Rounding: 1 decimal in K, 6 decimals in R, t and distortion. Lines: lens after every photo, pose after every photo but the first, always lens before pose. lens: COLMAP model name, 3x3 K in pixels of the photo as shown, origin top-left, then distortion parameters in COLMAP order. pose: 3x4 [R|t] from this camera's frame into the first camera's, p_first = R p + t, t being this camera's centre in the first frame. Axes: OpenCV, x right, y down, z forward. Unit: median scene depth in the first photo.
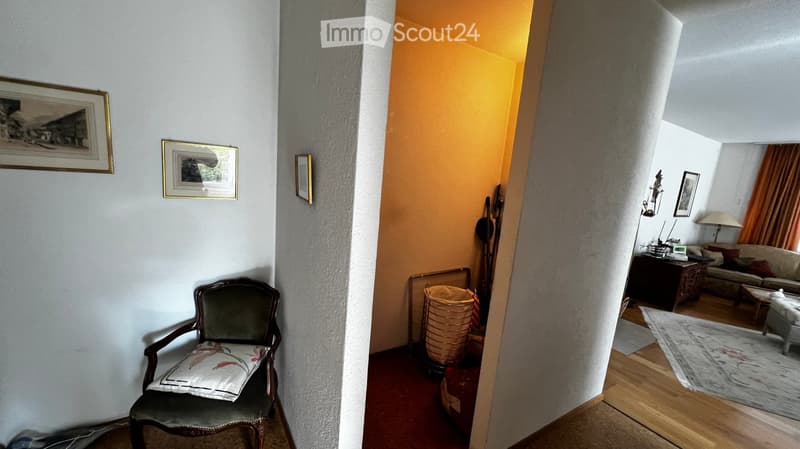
lens RADIAL K [[321.5, 0, 397.7], [0, 321.5, 228.3], [0, 0, 1]] dist [-0.002746, -0.000046]
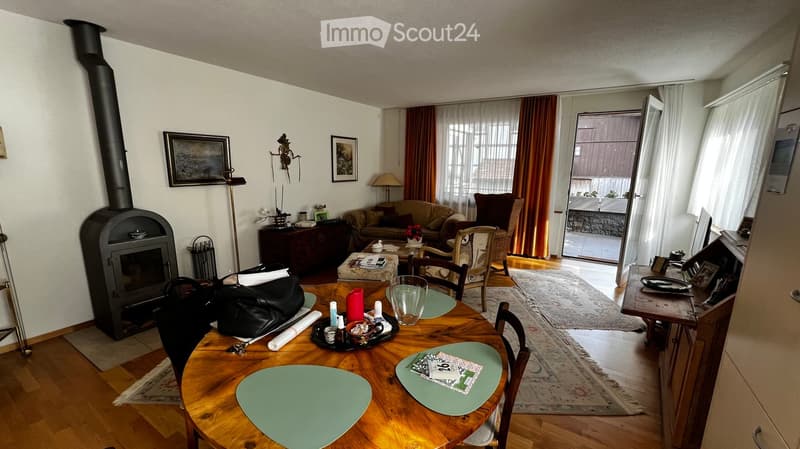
lens RADIAL K [[321.5, 0, 401.3], [0, 321.5, 226.9], [0, 0, 1]] dist [-0.002746, -0.000046]
pose [[0.893827, -0.160292, 0.418783, 0.614400], [0.144048, 0.987066, 0.070359, 0.060404], [-0.424645, -0.002564, 0.905356, 0.009342]]
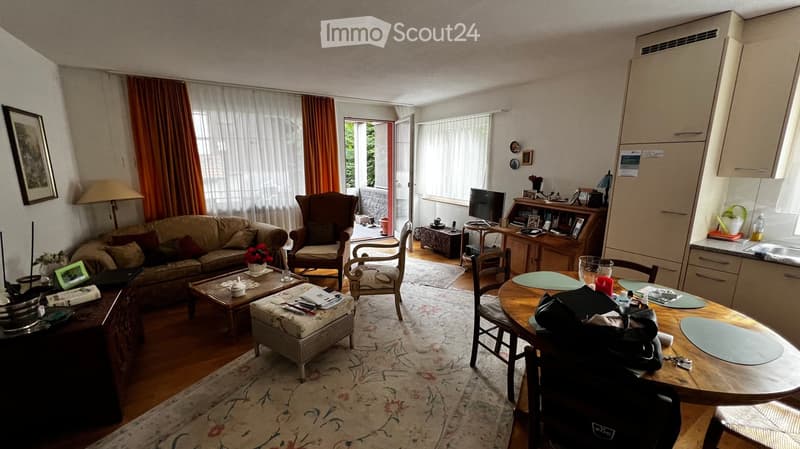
lens RADIAL K [[321.5, 0, 398.9], [0, 321.5, 225.3], [0, 0, 1]] dist [-0.002746, -0.000046]
pose [[0.003316, -0.276183, 0.961099, 0.401689], [0.174971, 0.946438, 0.271366, -0.040016], [-0.984568, 0.167265, 0.051463, 0.439488]]
